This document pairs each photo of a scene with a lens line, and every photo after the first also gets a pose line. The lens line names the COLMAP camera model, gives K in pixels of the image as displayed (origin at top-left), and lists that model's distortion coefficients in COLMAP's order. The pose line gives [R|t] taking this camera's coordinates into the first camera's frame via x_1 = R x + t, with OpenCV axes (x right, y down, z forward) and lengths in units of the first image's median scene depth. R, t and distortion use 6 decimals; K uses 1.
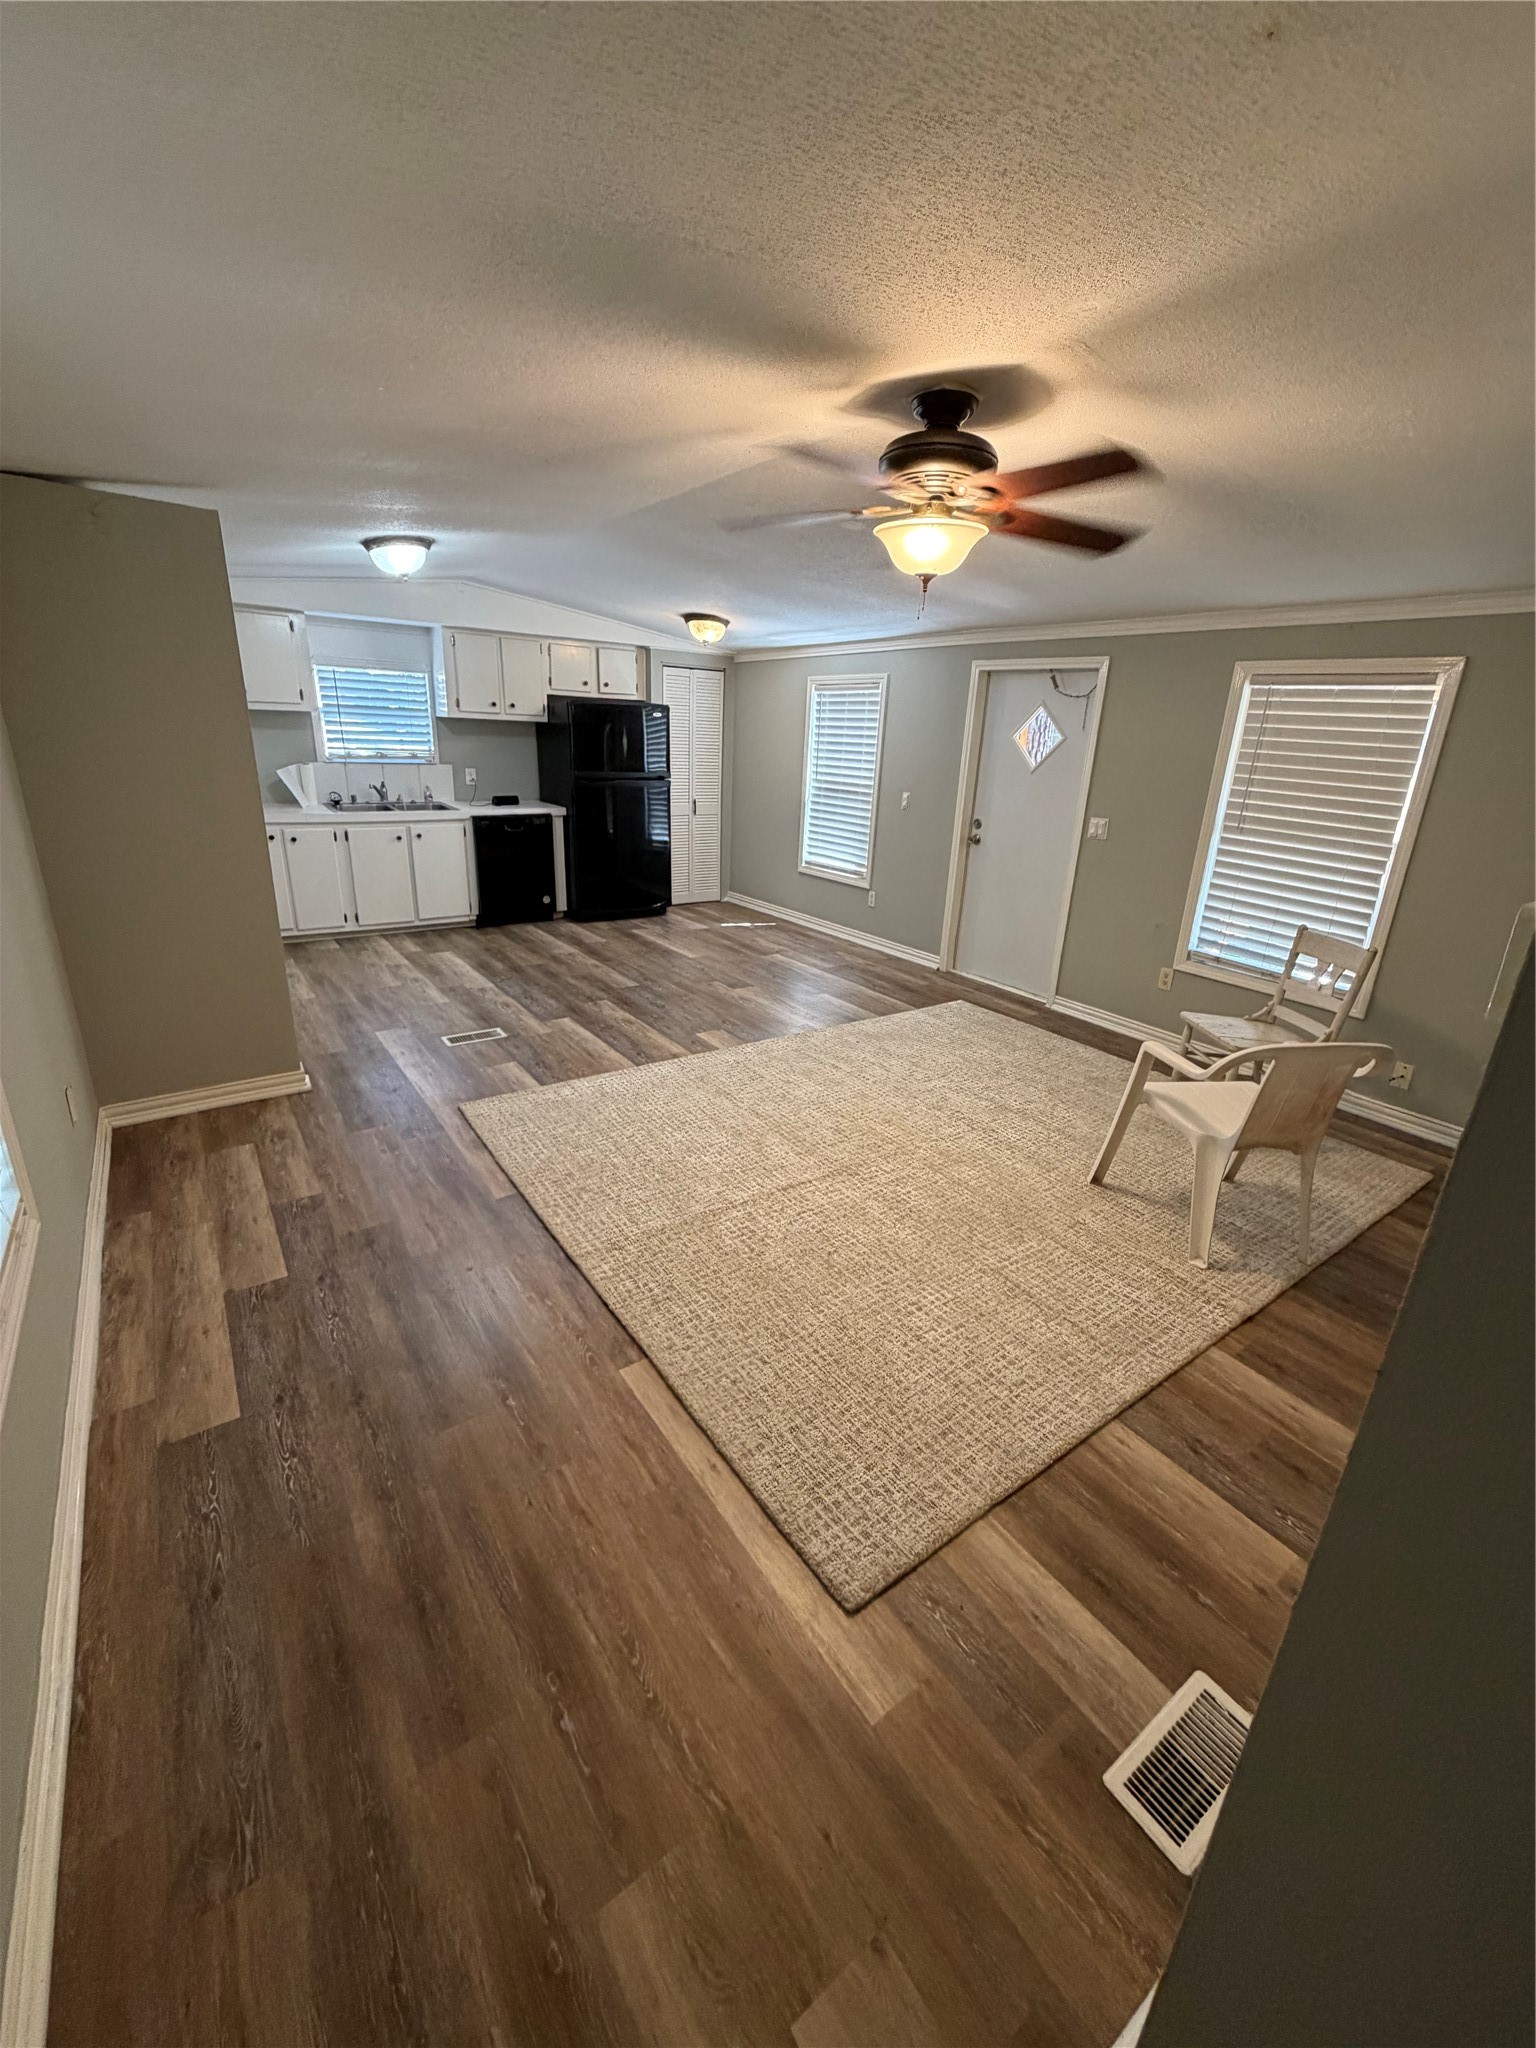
lens RADIAL K [[817.4, 0, 762.5], [0, 817.4, 1014.1], [0, 0, 1]] dist [0.000988, 0.000361]
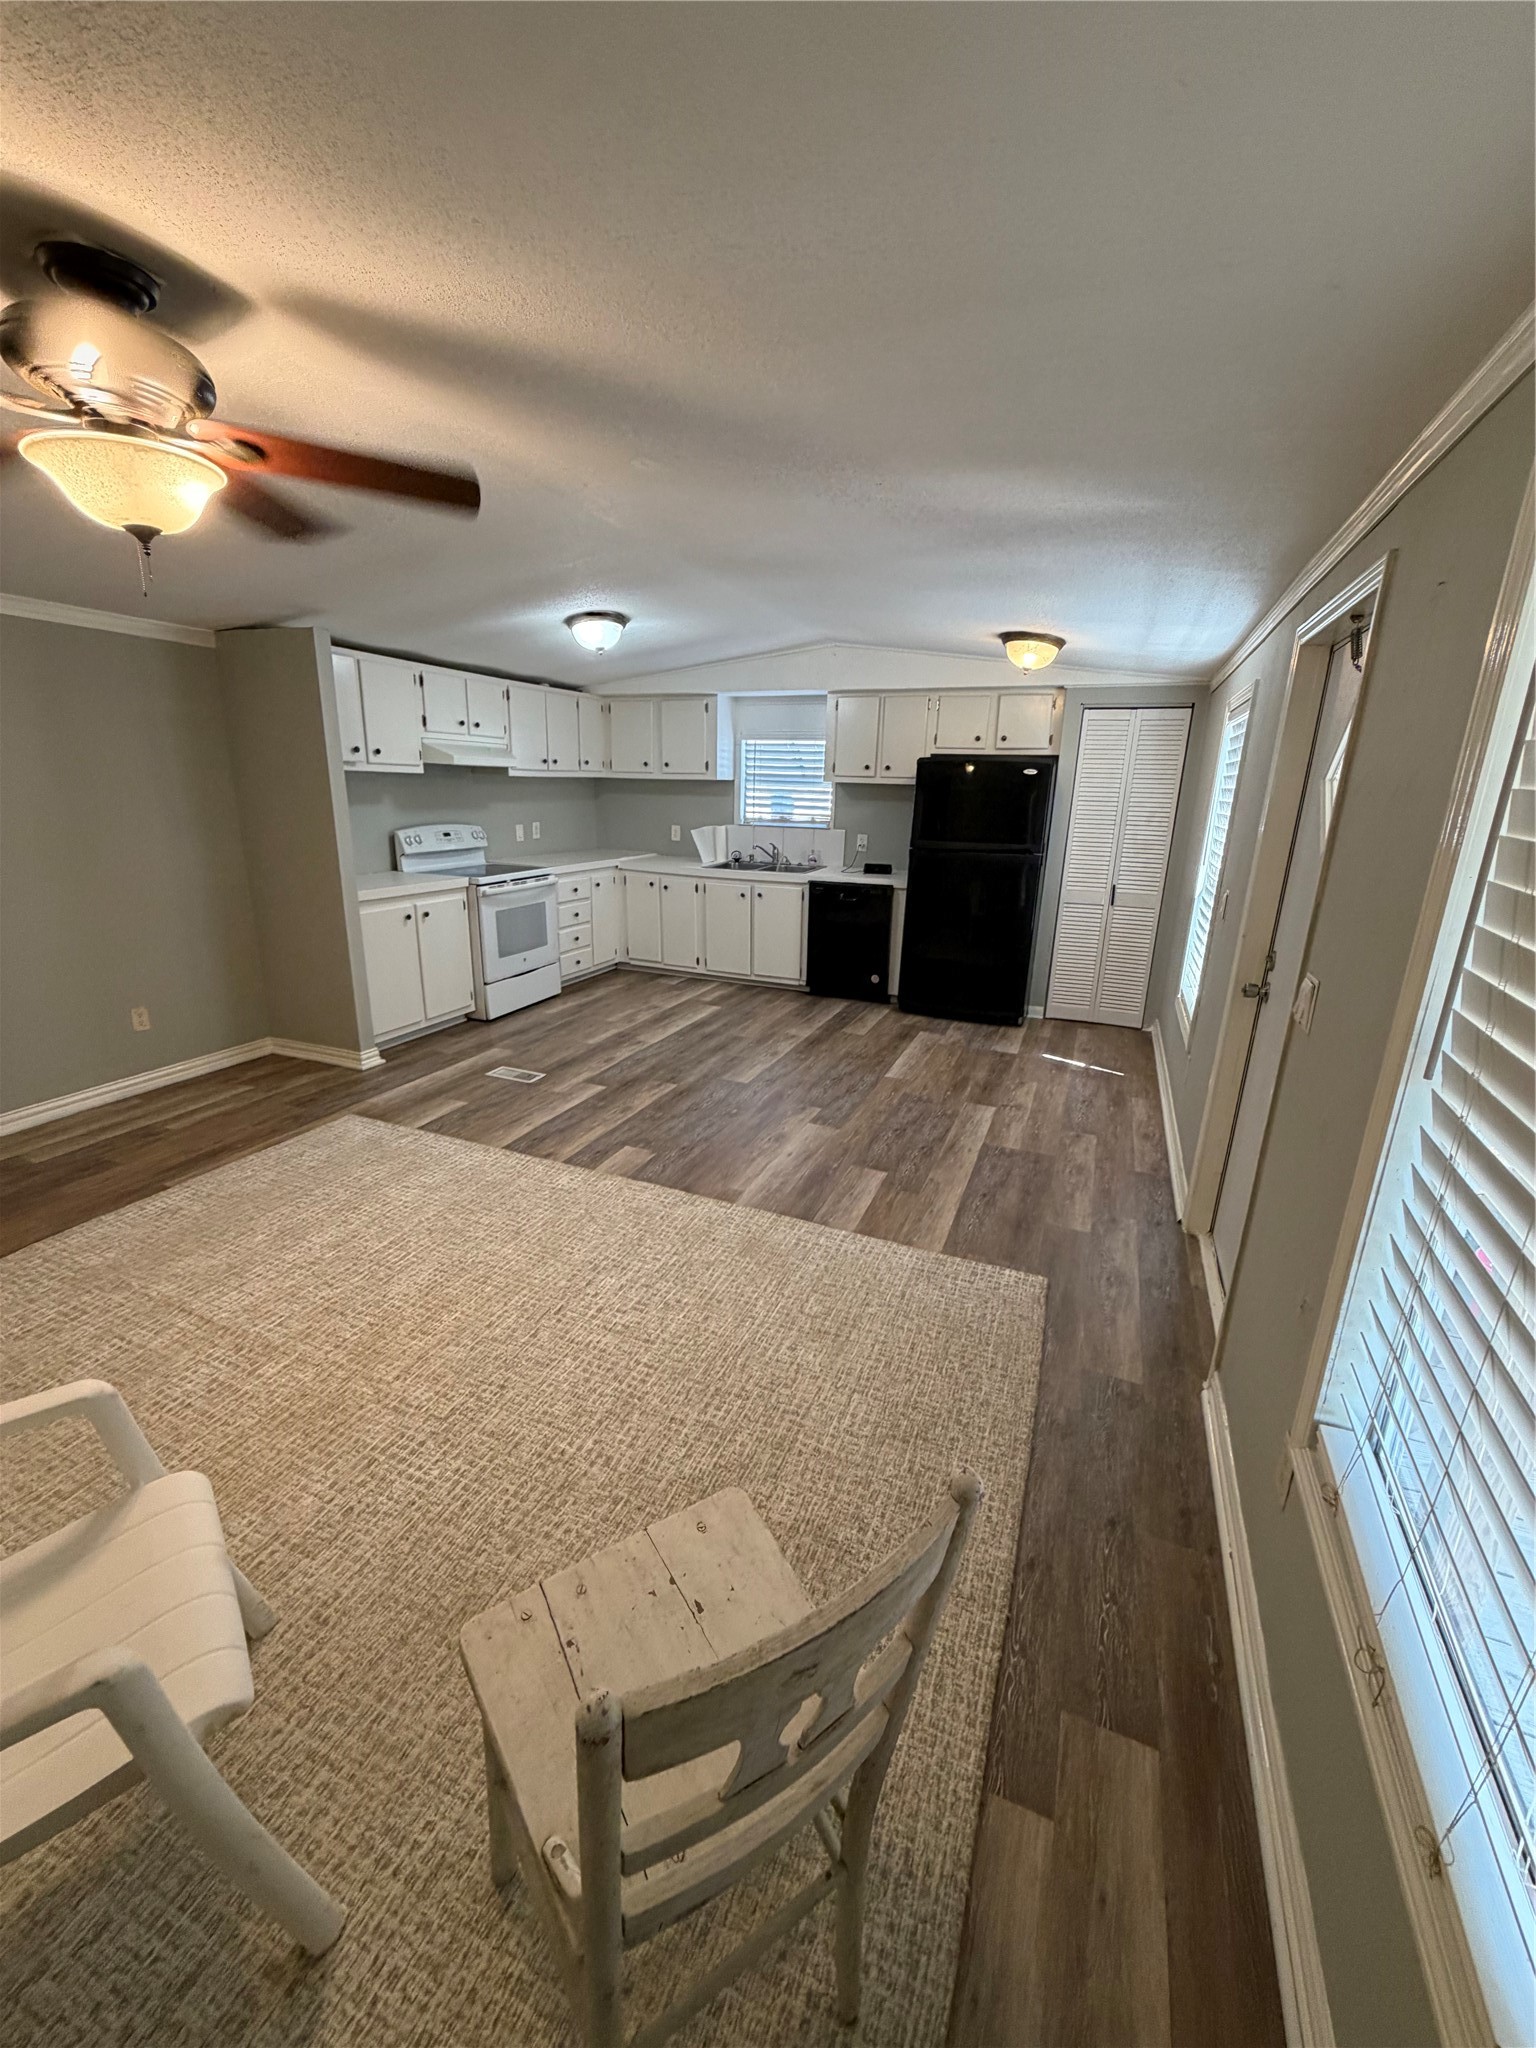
lens RADIAL K [[817.4, 0, 766.7], [0, 817.4, 1013.7], [0, 0, 1]] dist [0.000988, 0.000361]
pose [[0.534676, 0.201435, -0.820698, 0.537968], [-0.276027, 0.959536, 0.055683, -0.157769], [0.798706, 0.196762, 0.568642, 0.529923]]
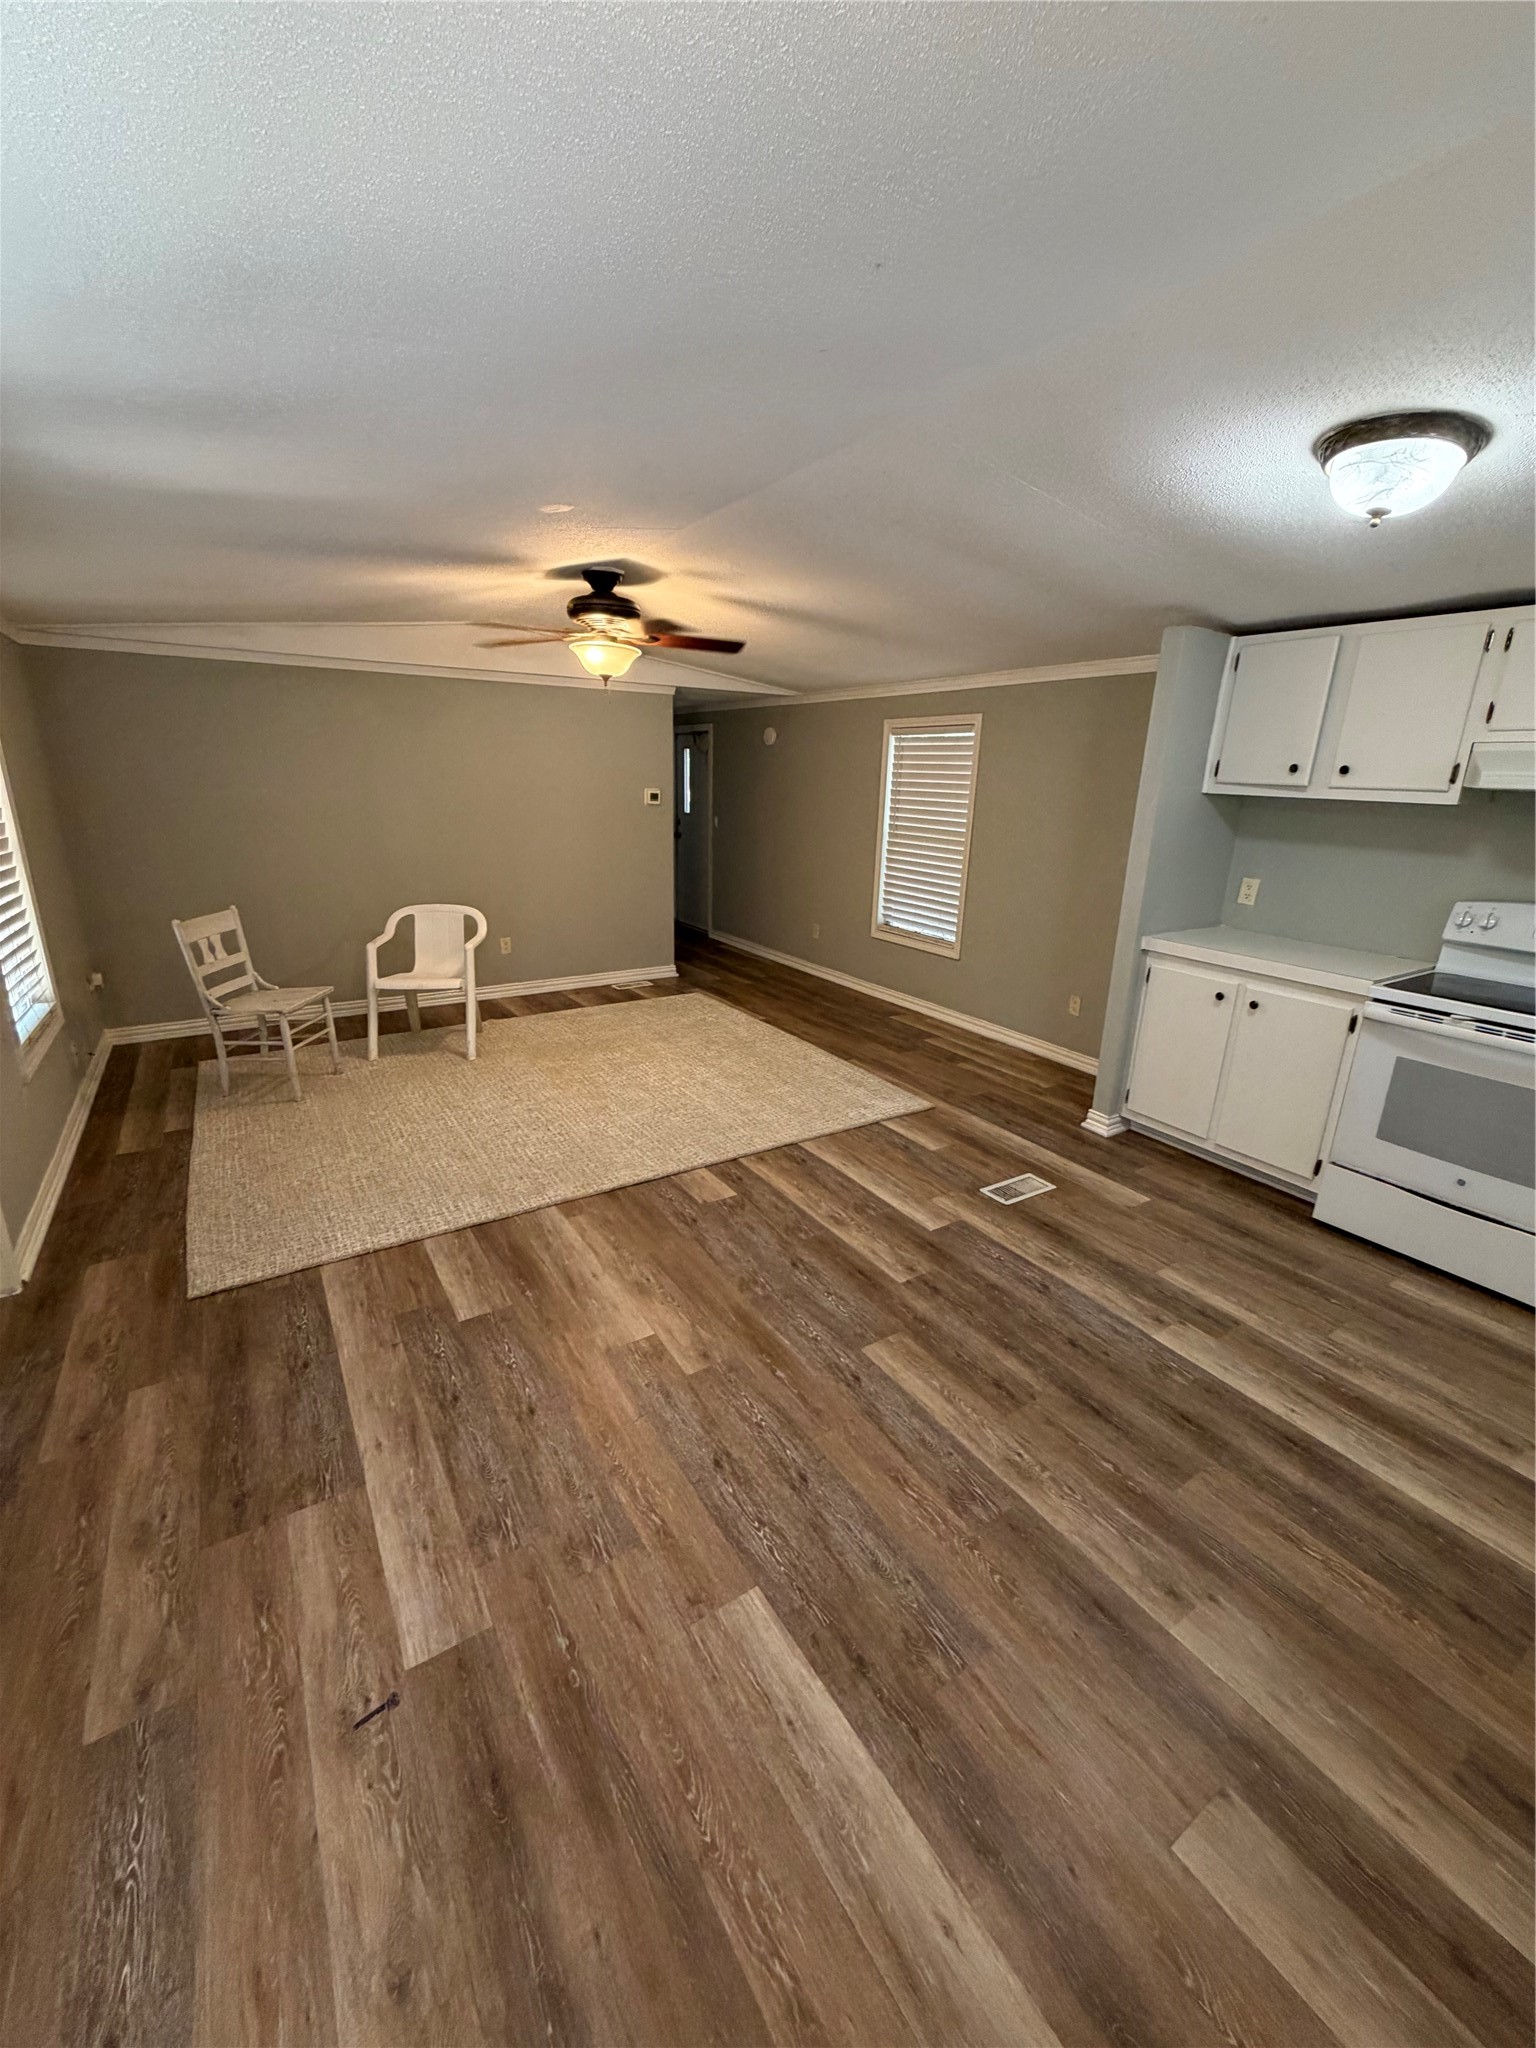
lens RADIAL K [[817.4, 0, 768.6], [0, 817.4, 1020.4], [0, 0, 1]] dist [0.000988, 0.000361]
pose [[-0.996757, -0.078781, 0.016411, -0.093301], [-0.054416, 0.810088, 0.583778, -0.449253], [-0.059285, 0.580992, -0.811747, 1.274625]]
